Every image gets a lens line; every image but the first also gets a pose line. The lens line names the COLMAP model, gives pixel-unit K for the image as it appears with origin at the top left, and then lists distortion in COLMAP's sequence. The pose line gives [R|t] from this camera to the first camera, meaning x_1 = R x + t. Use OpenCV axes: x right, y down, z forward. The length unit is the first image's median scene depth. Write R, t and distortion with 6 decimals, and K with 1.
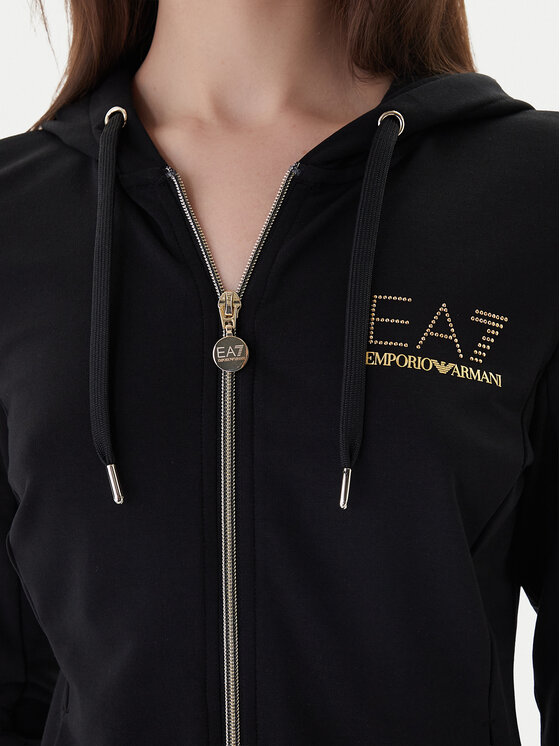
lens RADIAL K [[958.1, 0, 279.2], [0, 958.1, 372.4], [0, 0, 1]] dist [0.084634, 0.000000]
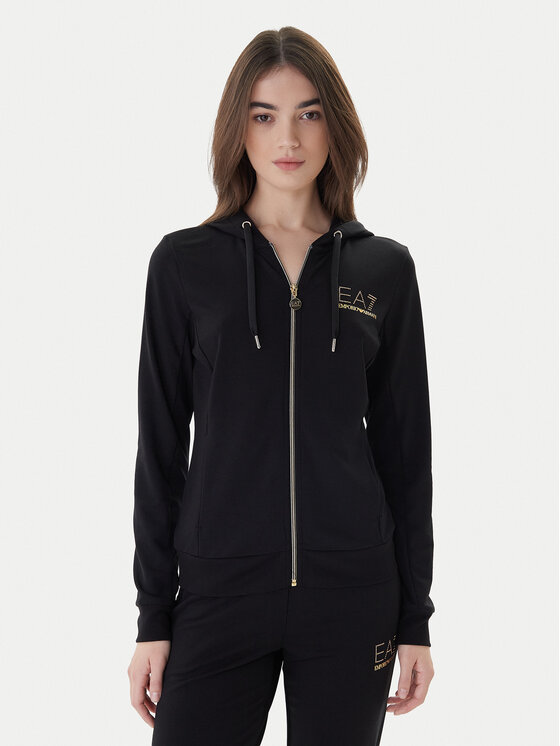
lens RADIAL K [[987.8, 0, 283.4], [0, 987.8, 375.4], [0, 0, 1]] dist [0.022762, 0.000000]
pose [[0.939862, 0.049385, 0.337967, -1.128974], [-0.008415, 0.992540, -0.121632, 0.588975], [-0.341452, 0.111474, 0.933265, -1.886647]]
